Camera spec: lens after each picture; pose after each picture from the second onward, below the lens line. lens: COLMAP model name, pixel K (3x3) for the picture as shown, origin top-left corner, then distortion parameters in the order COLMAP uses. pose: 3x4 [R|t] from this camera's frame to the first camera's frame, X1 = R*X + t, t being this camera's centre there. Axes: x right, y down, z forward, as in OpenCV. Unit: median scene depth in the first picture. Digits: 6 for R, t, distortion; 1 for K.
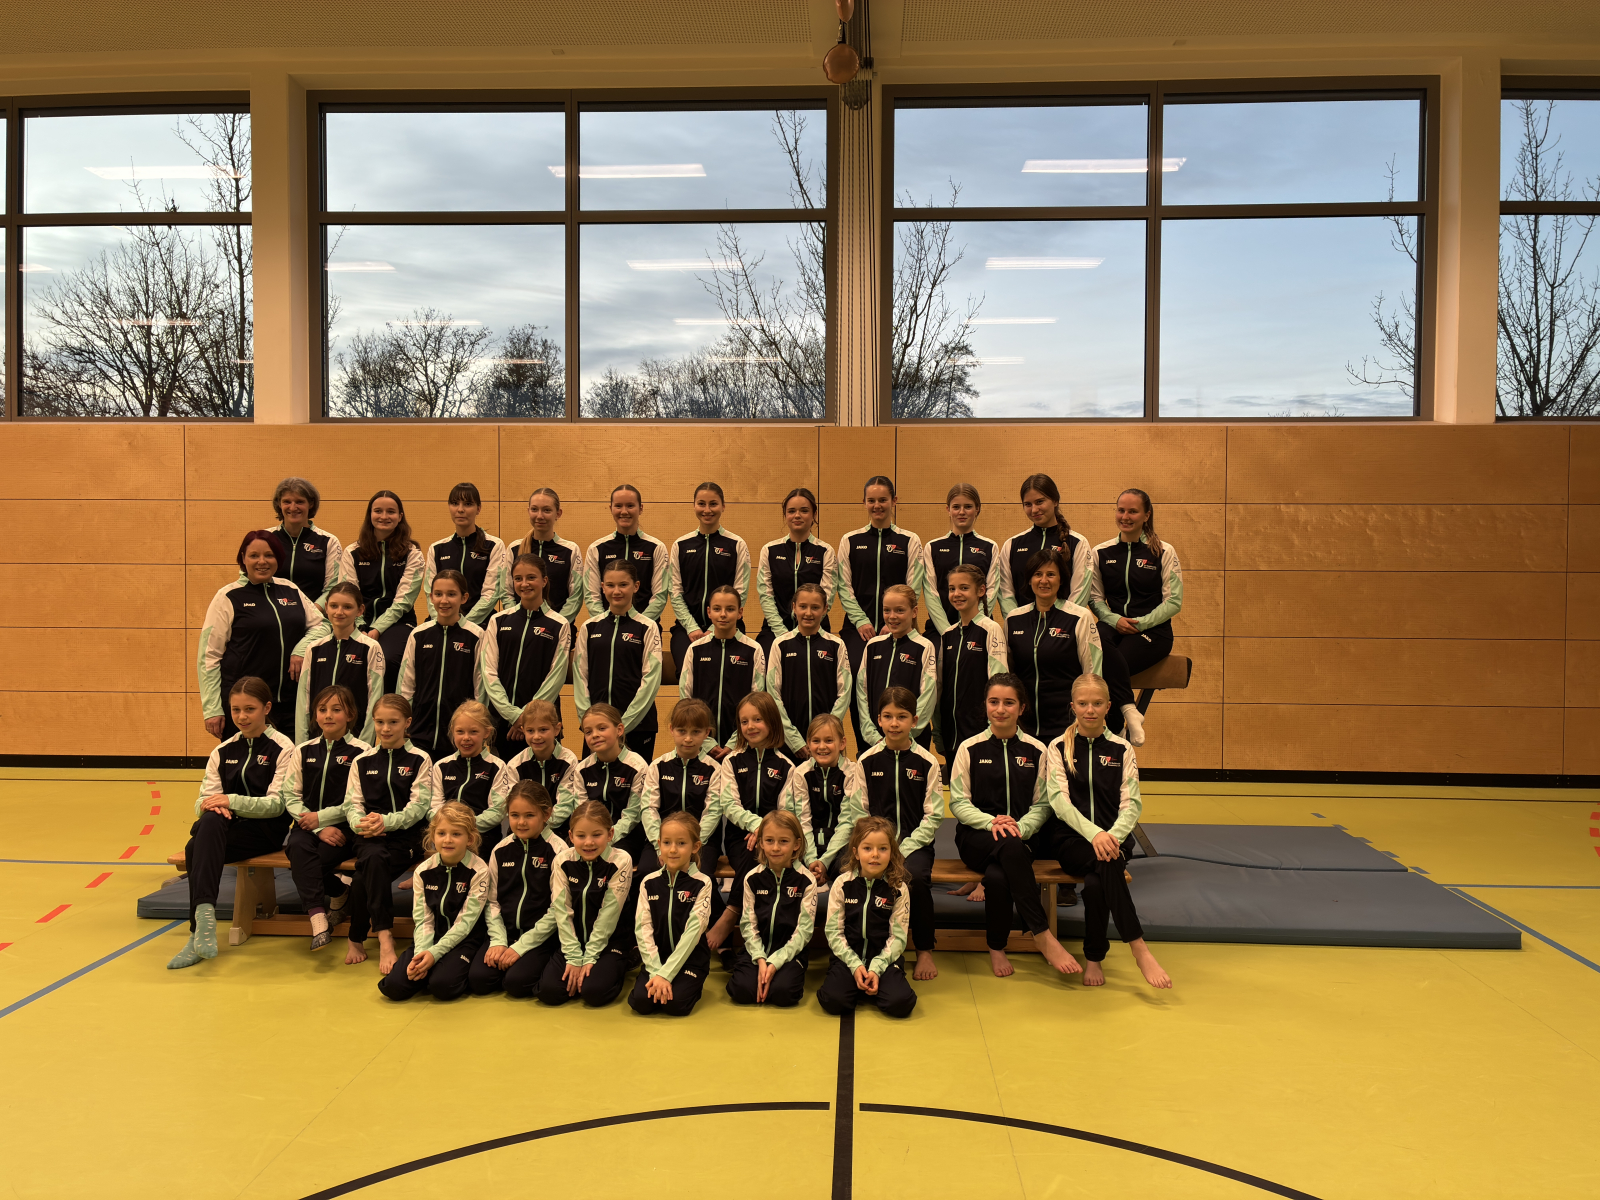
lens RADIAL K [[1214.1, 0, 800.0], [0, 1214.1, 600.0], [0, 0, 1]] dist [0.057808, -0.075082]
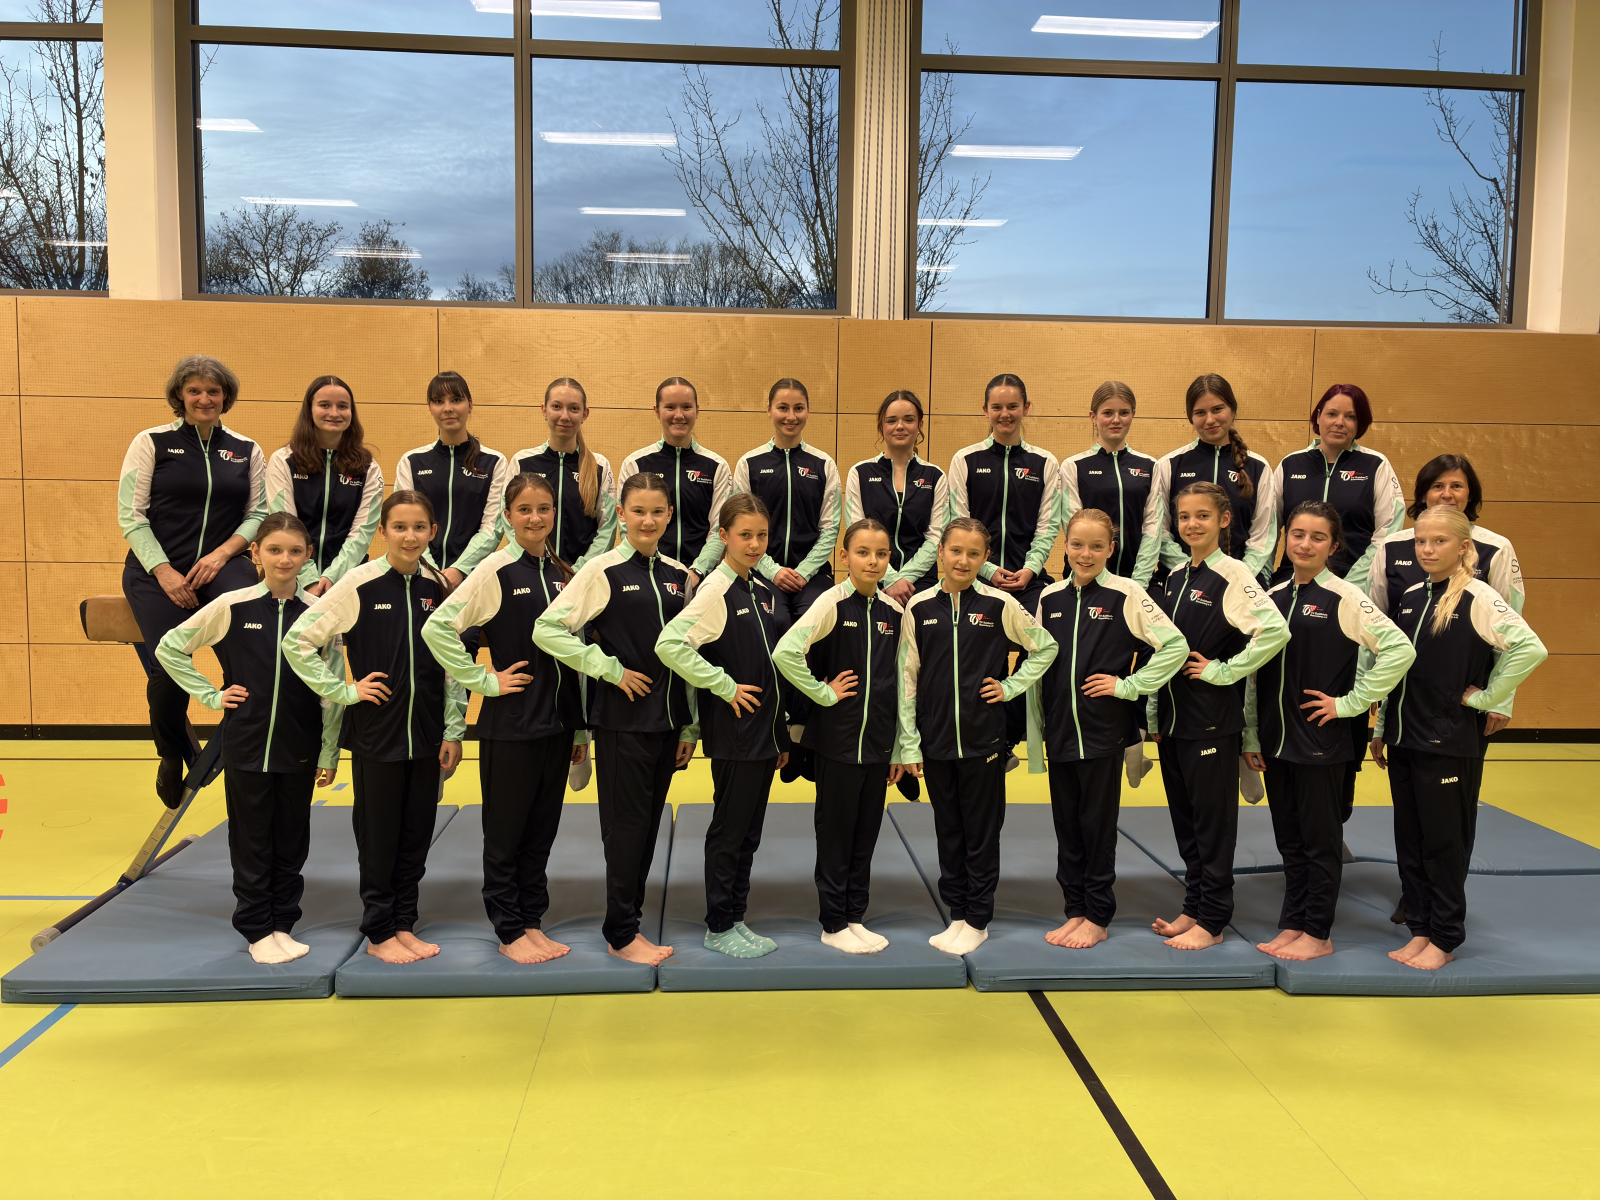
lens RADIAL K [[1229.4, 0, 793.2], [0, 1229.4, 594.6], [0, 0, 1]] dist [-0.001277, 0.039067]
pose [[0.993844, -0.000919, 0.110788, -0.110797], [-0.006015, 0.998043, 0.062238, -0.008677], [-0.110628, -0.062521, 0.991893, 0.176323]]
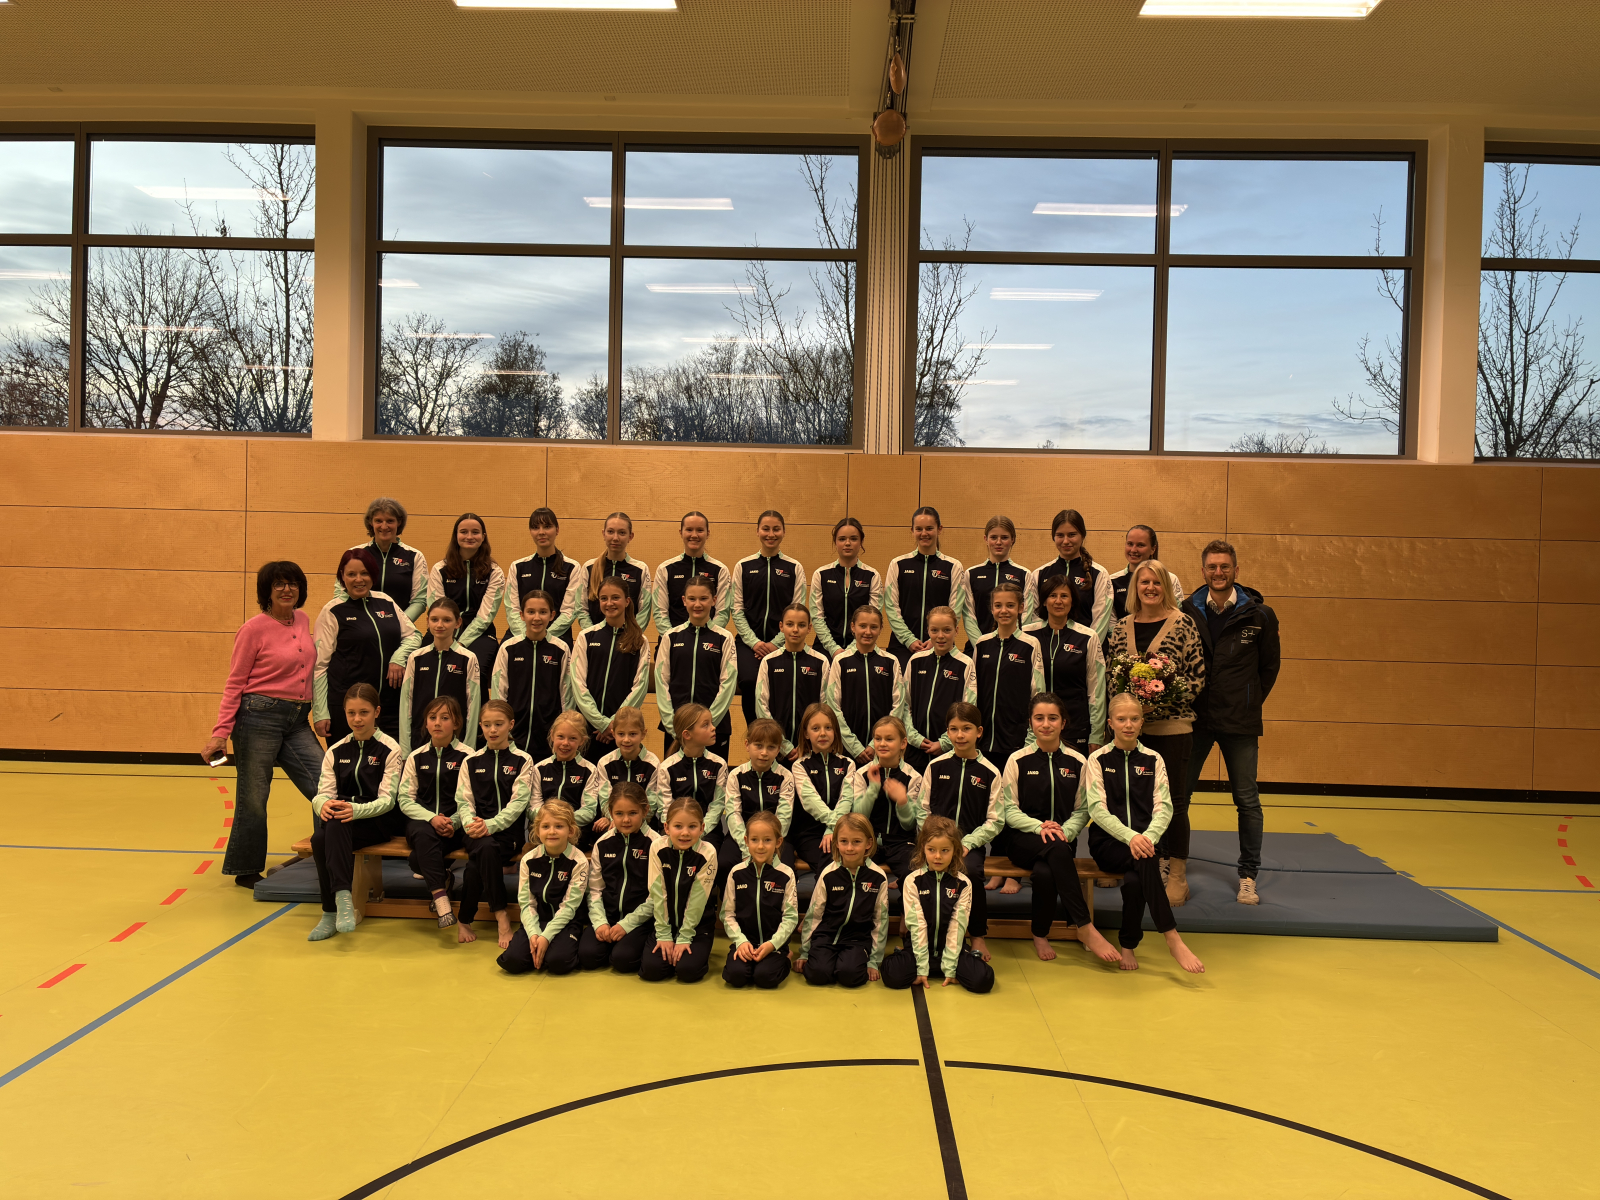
lens RADIAL K [[1214.1, 0, 800.0], [0, 1214.1, 600.0], [0, 0, 1]] dist [0.057808, -0.075082]
pose [[0.999596, 0.017138, 0.022674, -0.050873], [-0.017009, 0.999838, -0.005859, -0.007520], [-0.022771, 0.005471, 0.999726, -0.068264]]
